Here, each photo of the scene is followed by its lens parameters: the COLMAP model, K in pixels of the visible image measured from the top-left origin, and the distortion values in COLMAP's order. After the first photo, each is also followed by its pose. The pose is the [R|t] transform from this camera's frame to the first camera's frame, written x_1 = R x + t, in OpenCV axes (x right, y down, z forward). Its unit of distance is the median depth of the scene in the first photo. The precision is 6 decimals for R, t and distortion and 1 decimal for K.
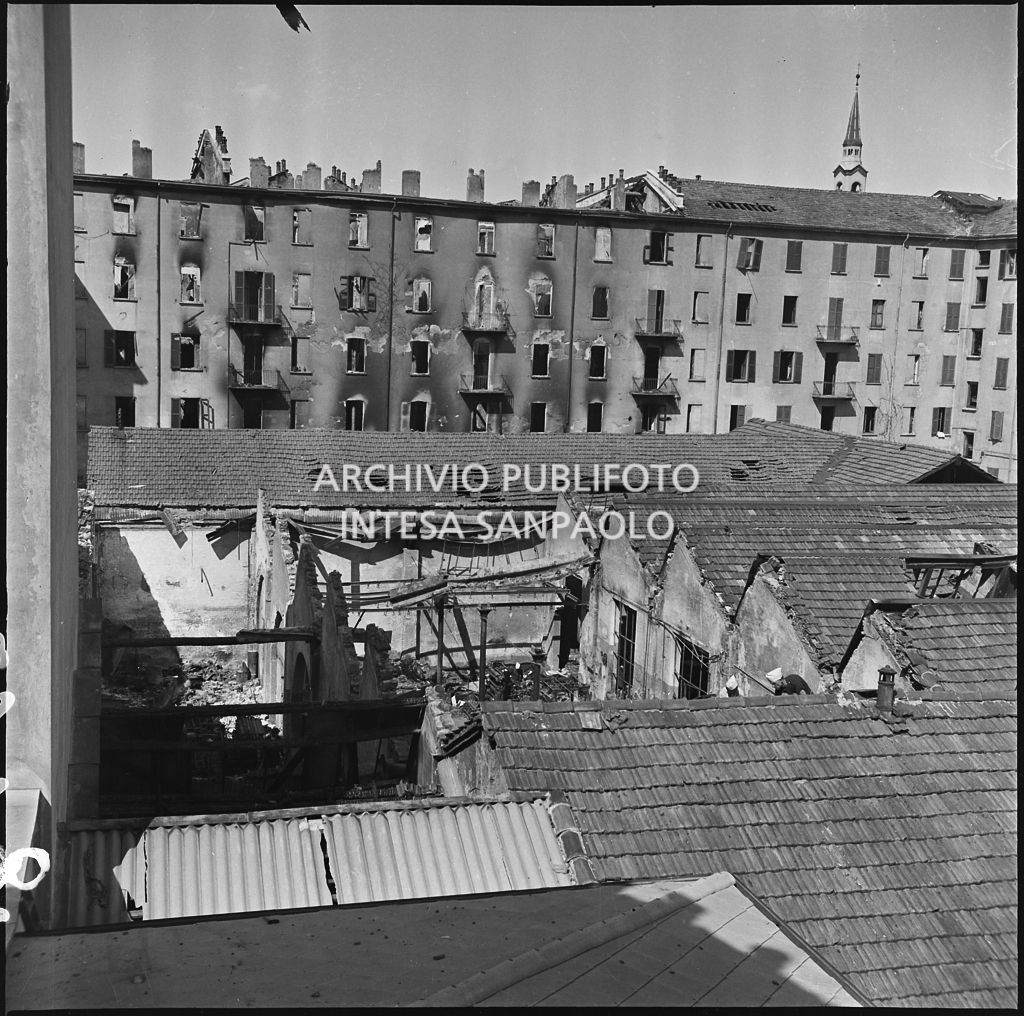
lens RADIAL K [[1373.1, 0, 512.0], [0, 1373.1, 495.5], [0, 0, 1]] dist [-0.002577, 0.120351]
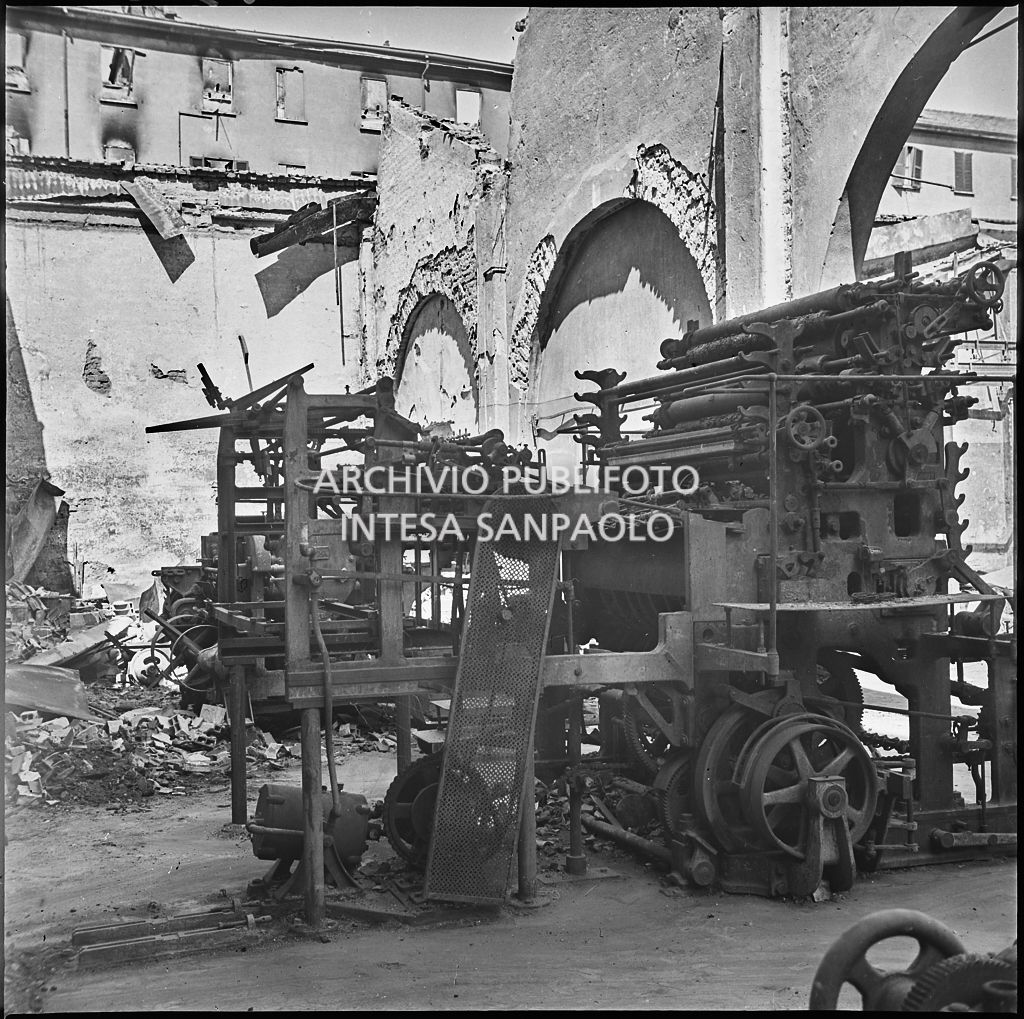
lens RADIAL K [[1408.7, 0, 512.0], [0, 1408.7, 509.5], [0, 0, 1]] dist [0.017651, 0.091606]
pose [[0.995676, -0.062506, 0.068712, -0.180229], [0.071313, 0.988379, -0.134243, 0.162916], [-0.059523, 0.138563, 0.988563, 0.608073]]
